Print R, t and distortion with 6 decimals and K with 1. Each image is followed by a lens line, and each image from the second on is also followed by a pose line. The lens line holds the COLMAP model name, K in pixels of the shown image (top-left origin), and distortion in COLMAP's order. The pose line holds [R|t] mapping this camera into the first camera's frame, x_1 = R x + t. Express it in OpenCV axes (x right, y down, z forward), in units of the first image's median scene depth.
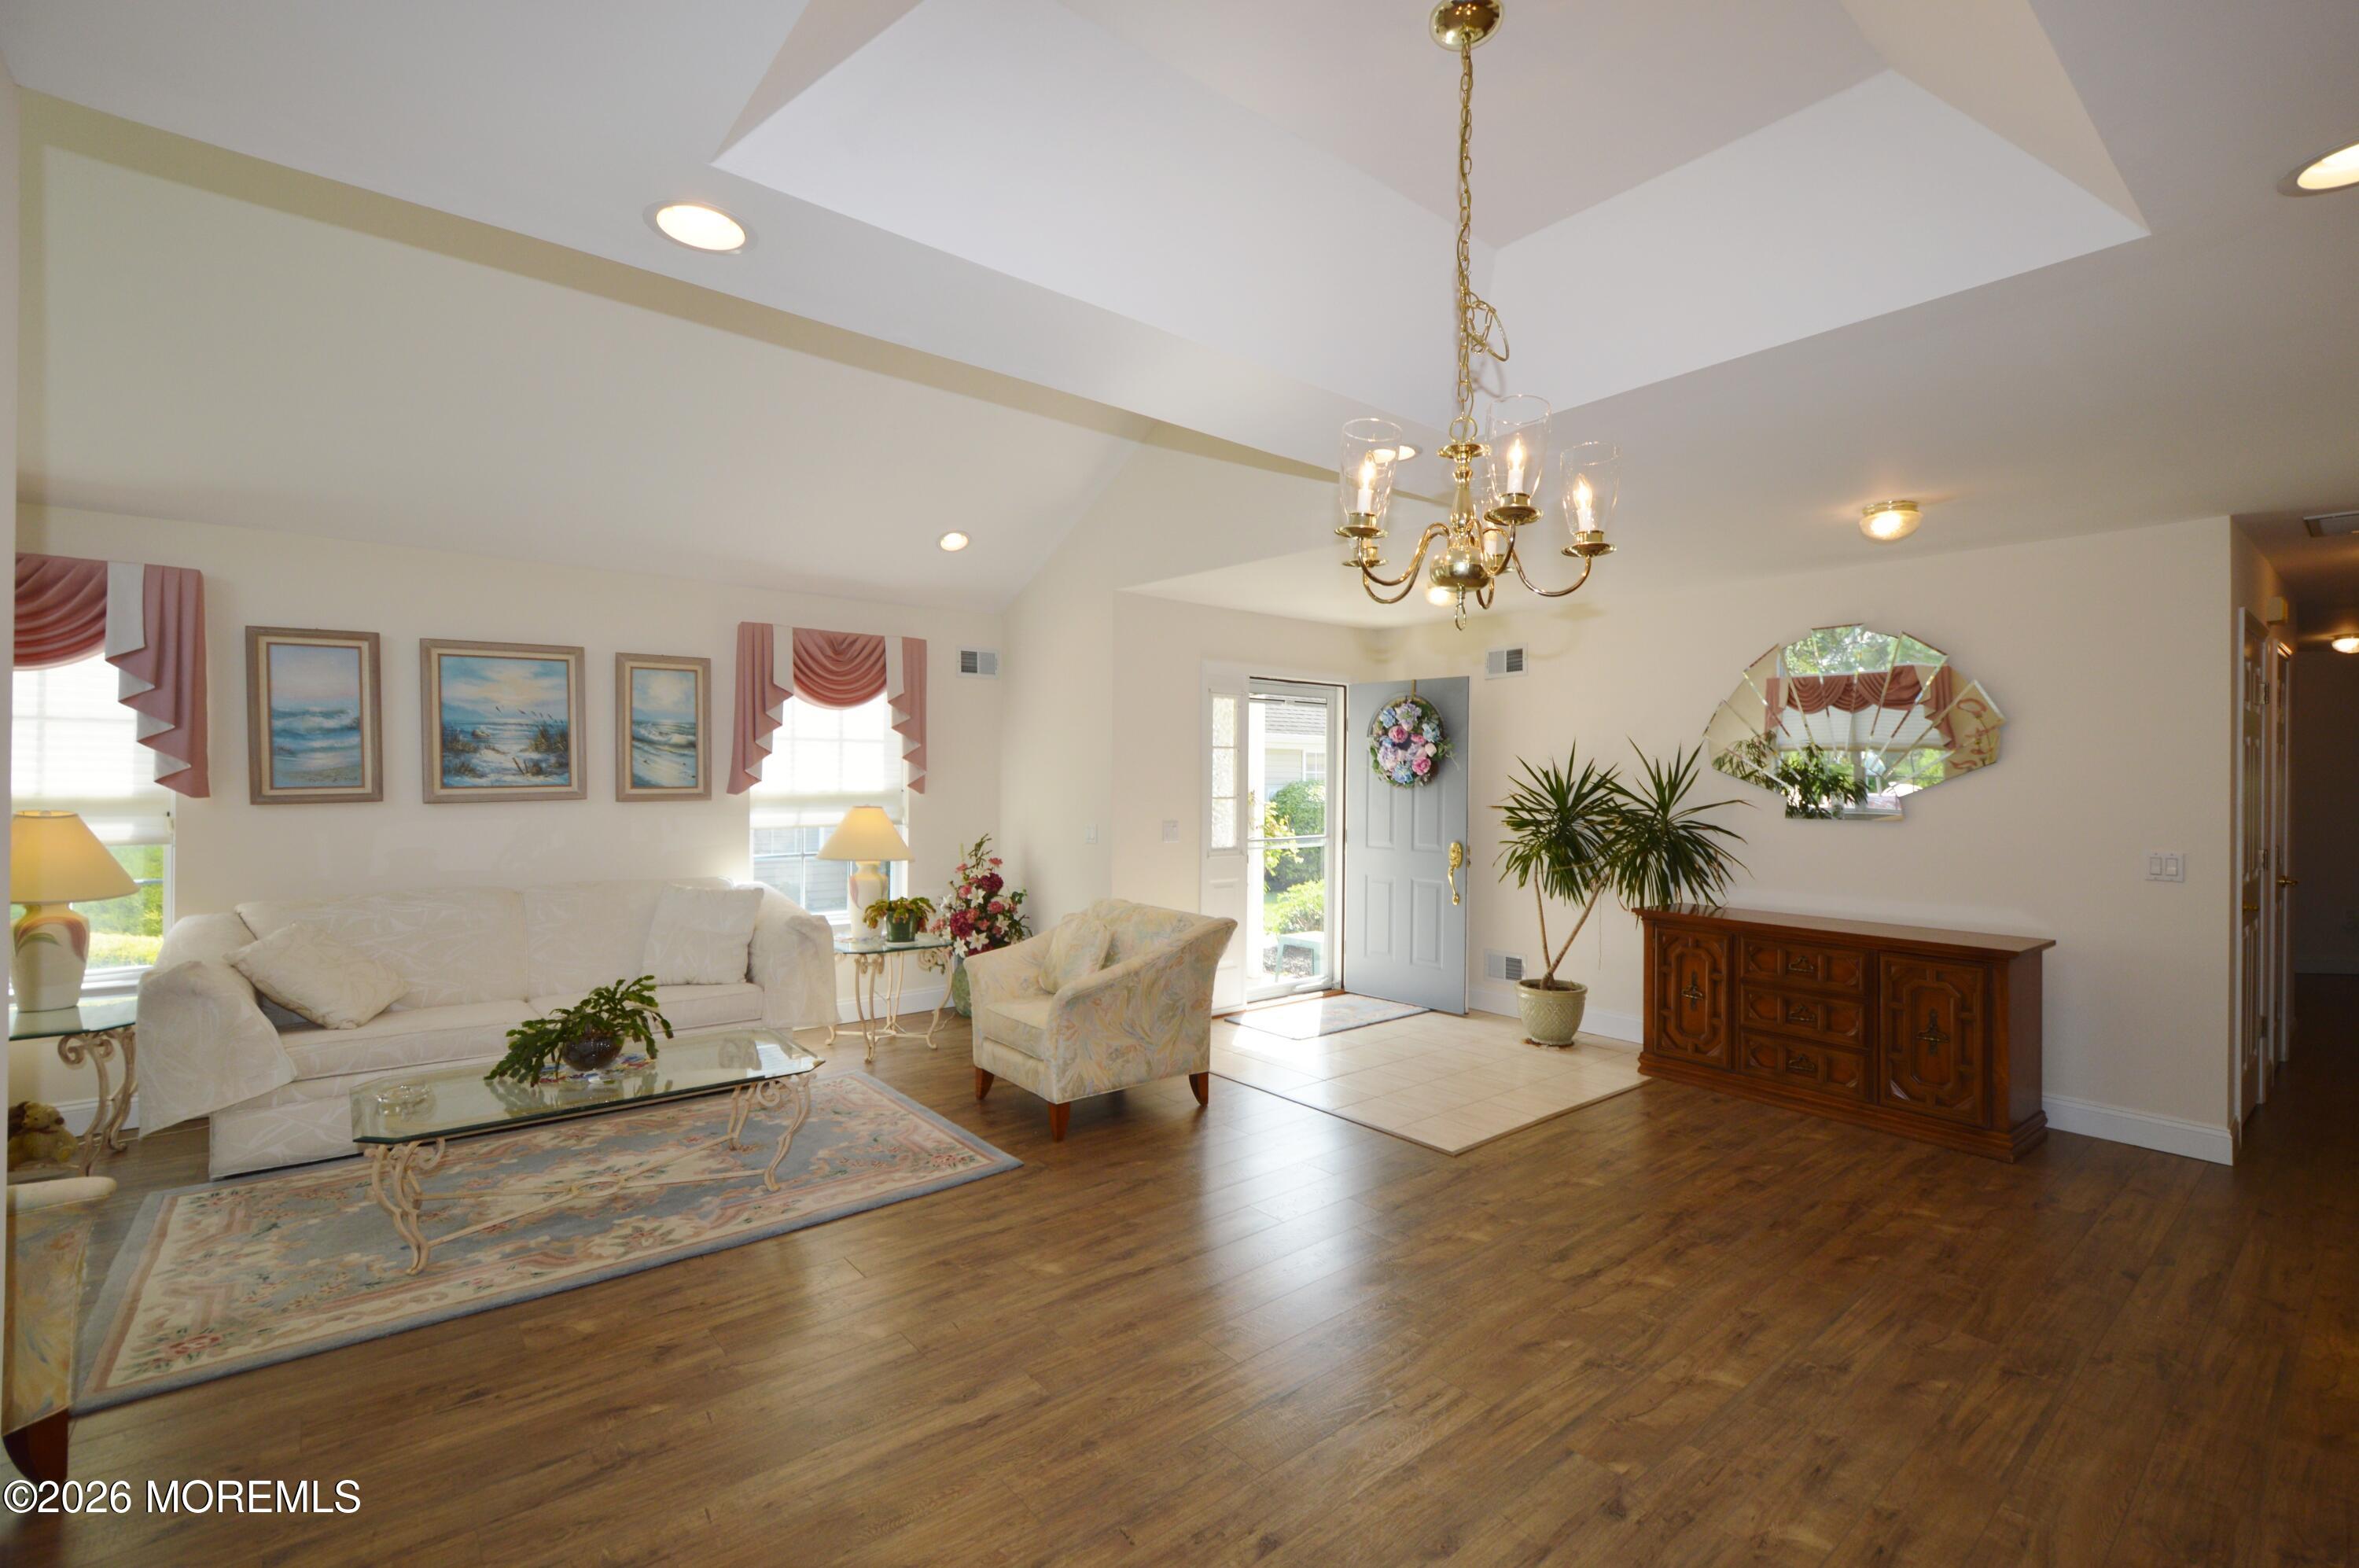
lens RADIAL K [[1038.5, 0, 1202.9], [0, 1038.5, 778.1], [0, 0, 1]] dist [0.010563, -0.008040]
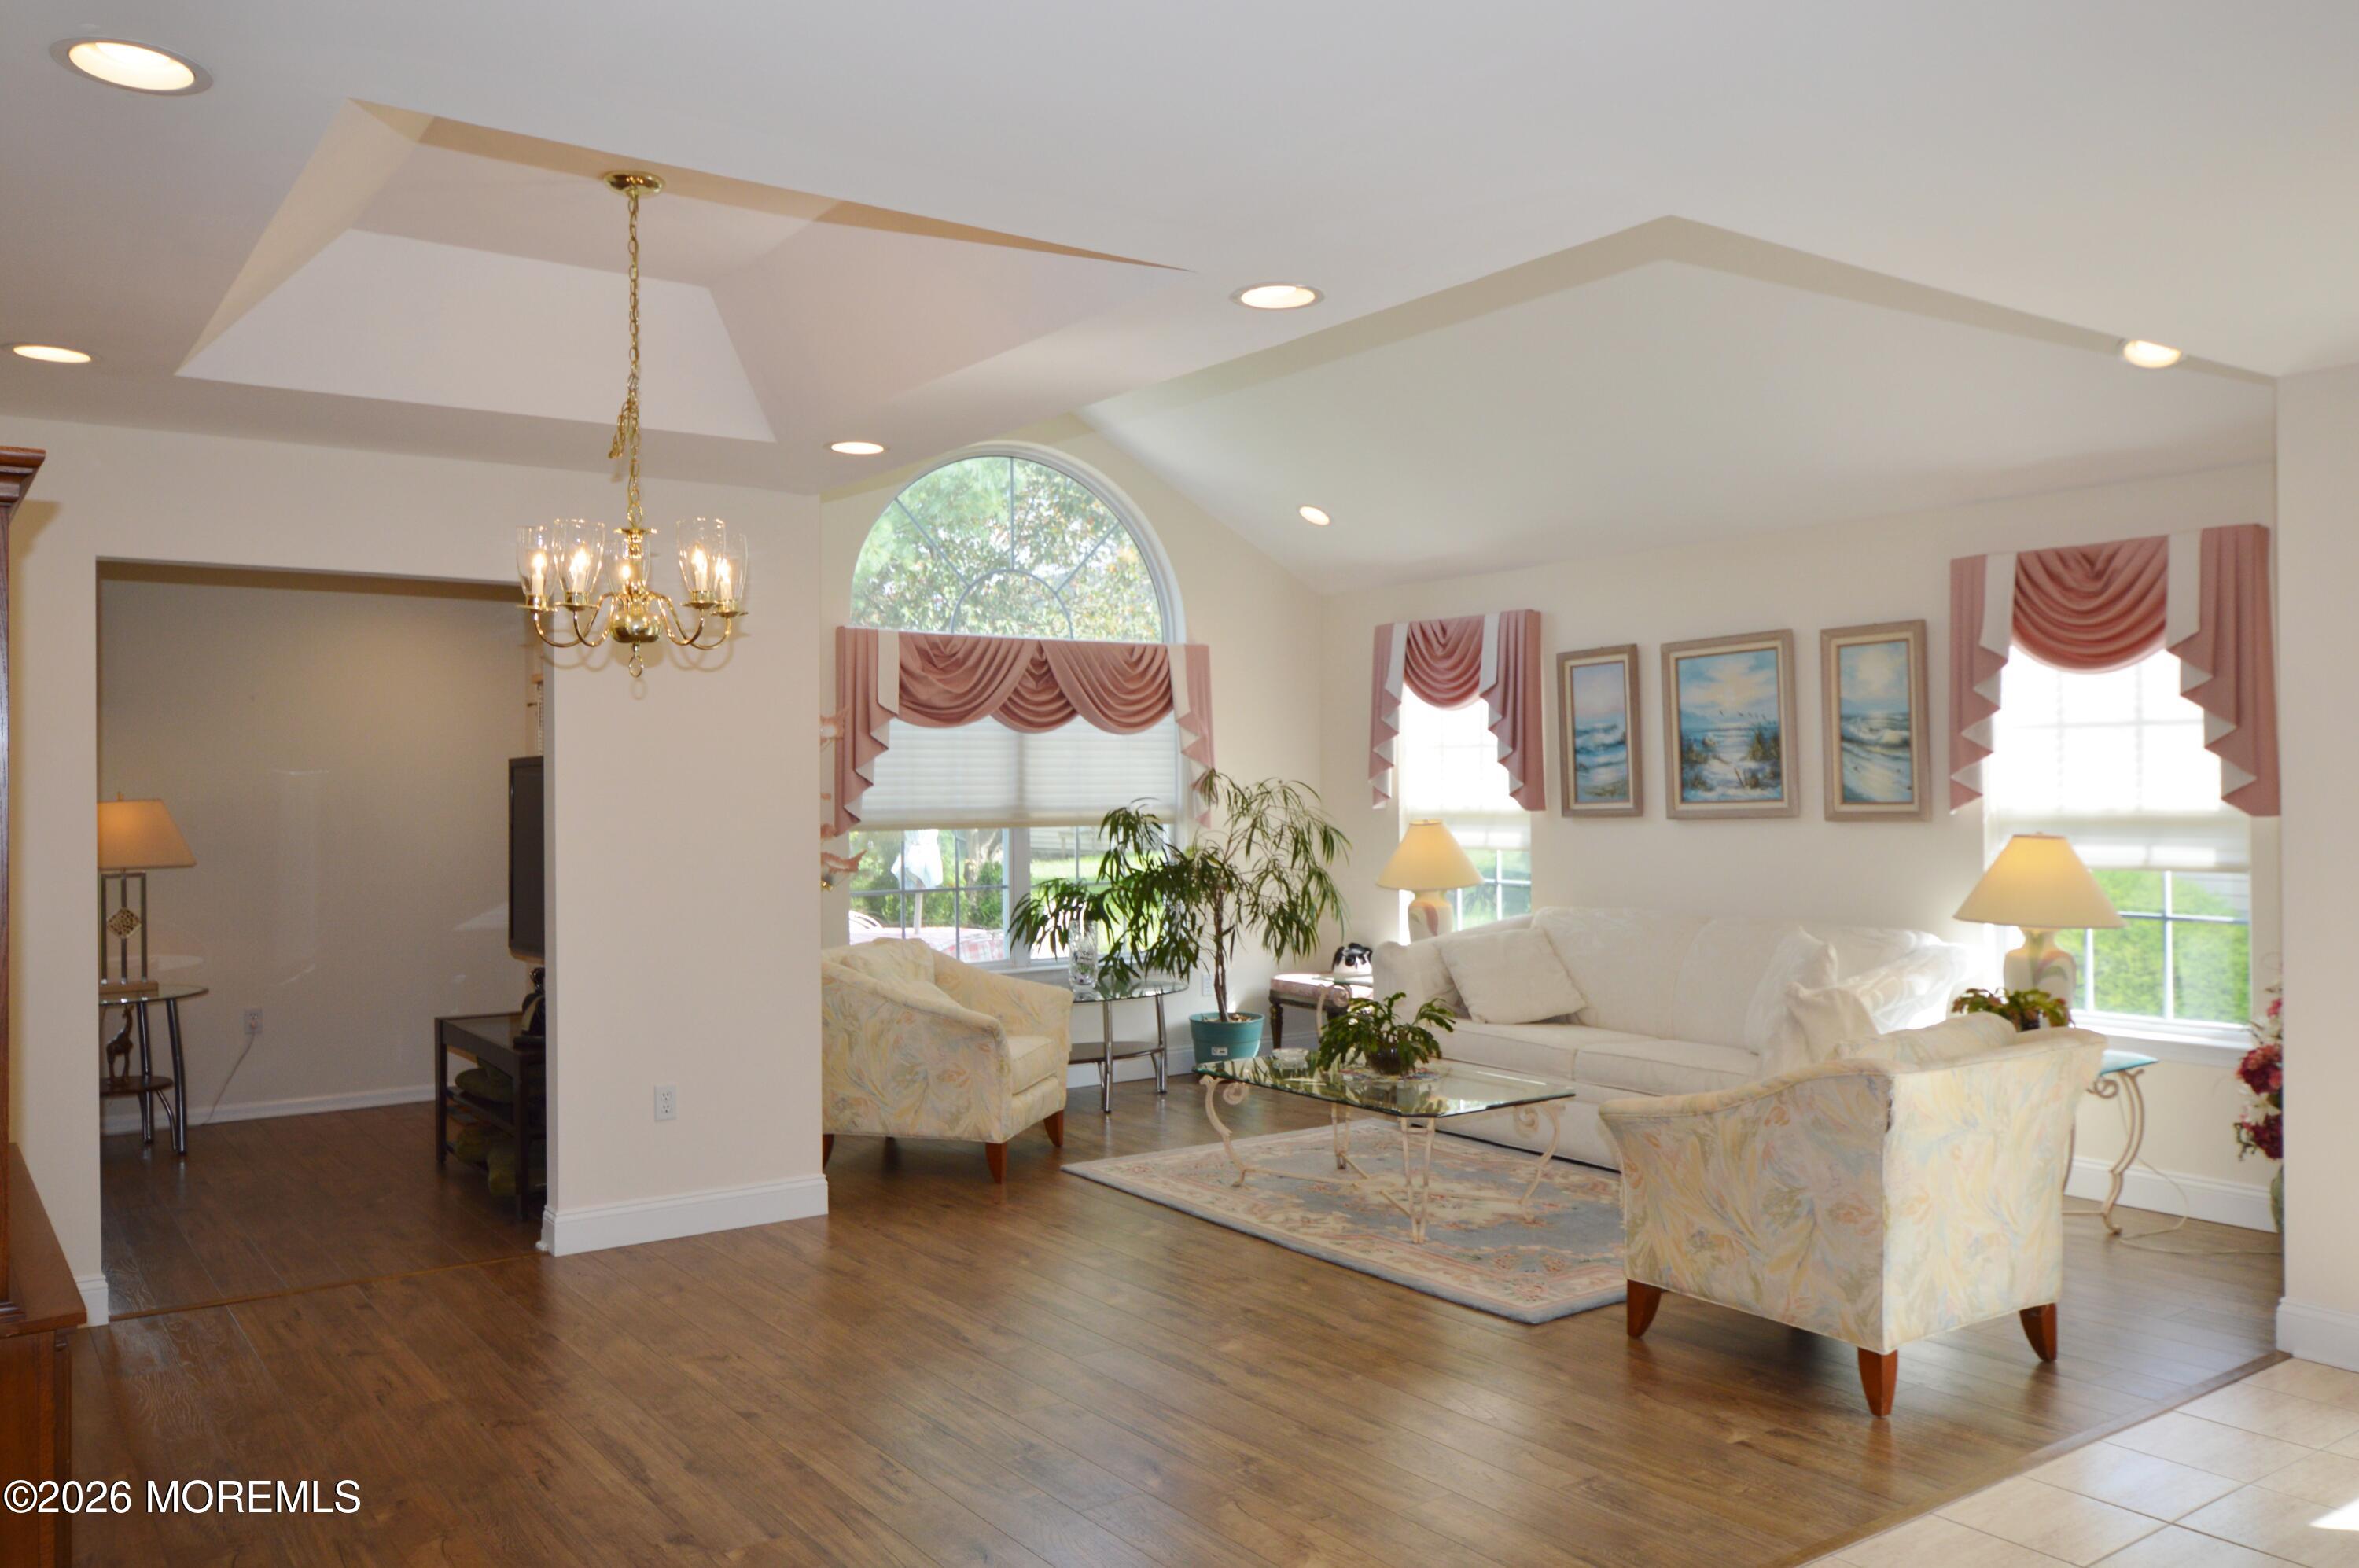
lens RADIAL K [[1792.2, 0, 1201.5], [0, 1792.2, 769.3], [0, 0, 1]] dist [-0.000902, -0.004731]
pose [[-0.075251, -0.015720, -0.997041, 0.874989], [0.007054, 0.999842, -0.016297, 0.002693], [0.997140, -0.008260, -0.075128, 0.691048]]
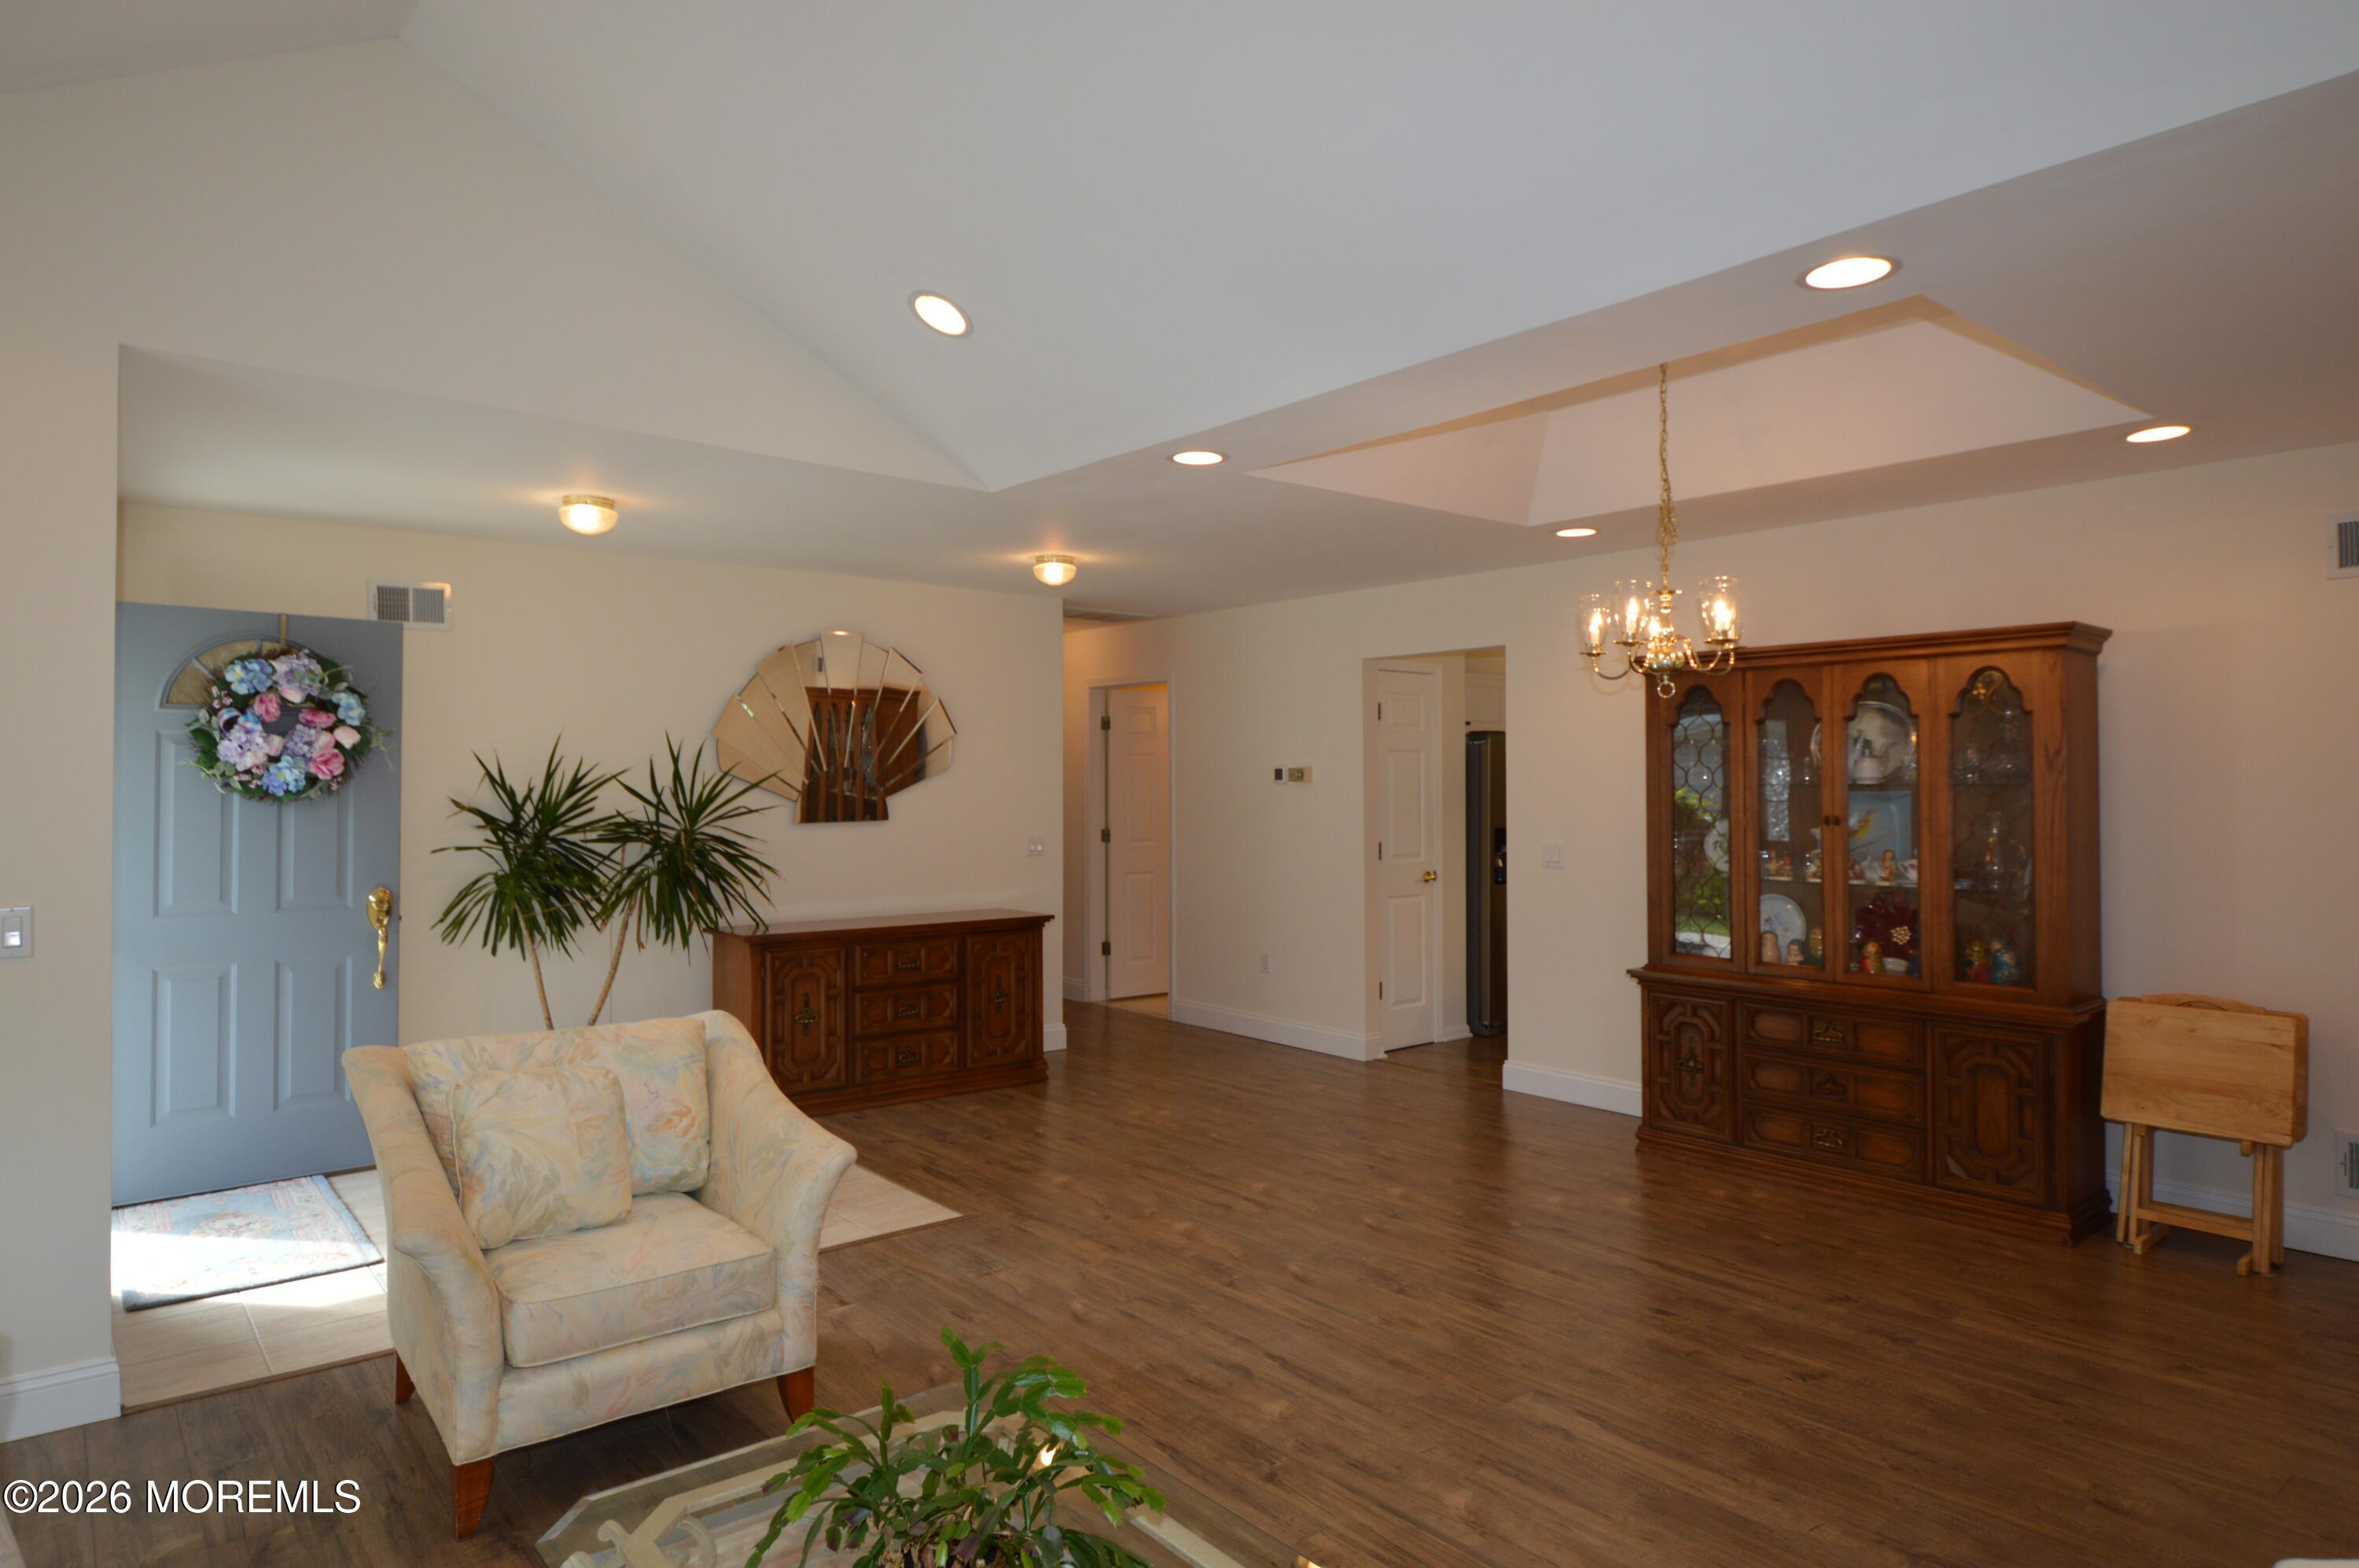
lens RADIAL K [[1372.9, 0, 1187.3], [0, 1372.9, 762.1], [0, 0, 1]] dist [-0.009020, -0.003820]
pose [[0.004601, 0.009355, 0.999946, -0.753566], [0.001600, 0.999955, -0.009362, -0.006383], [-0.999988, 0.001643, 0.004586, 0.670738]]
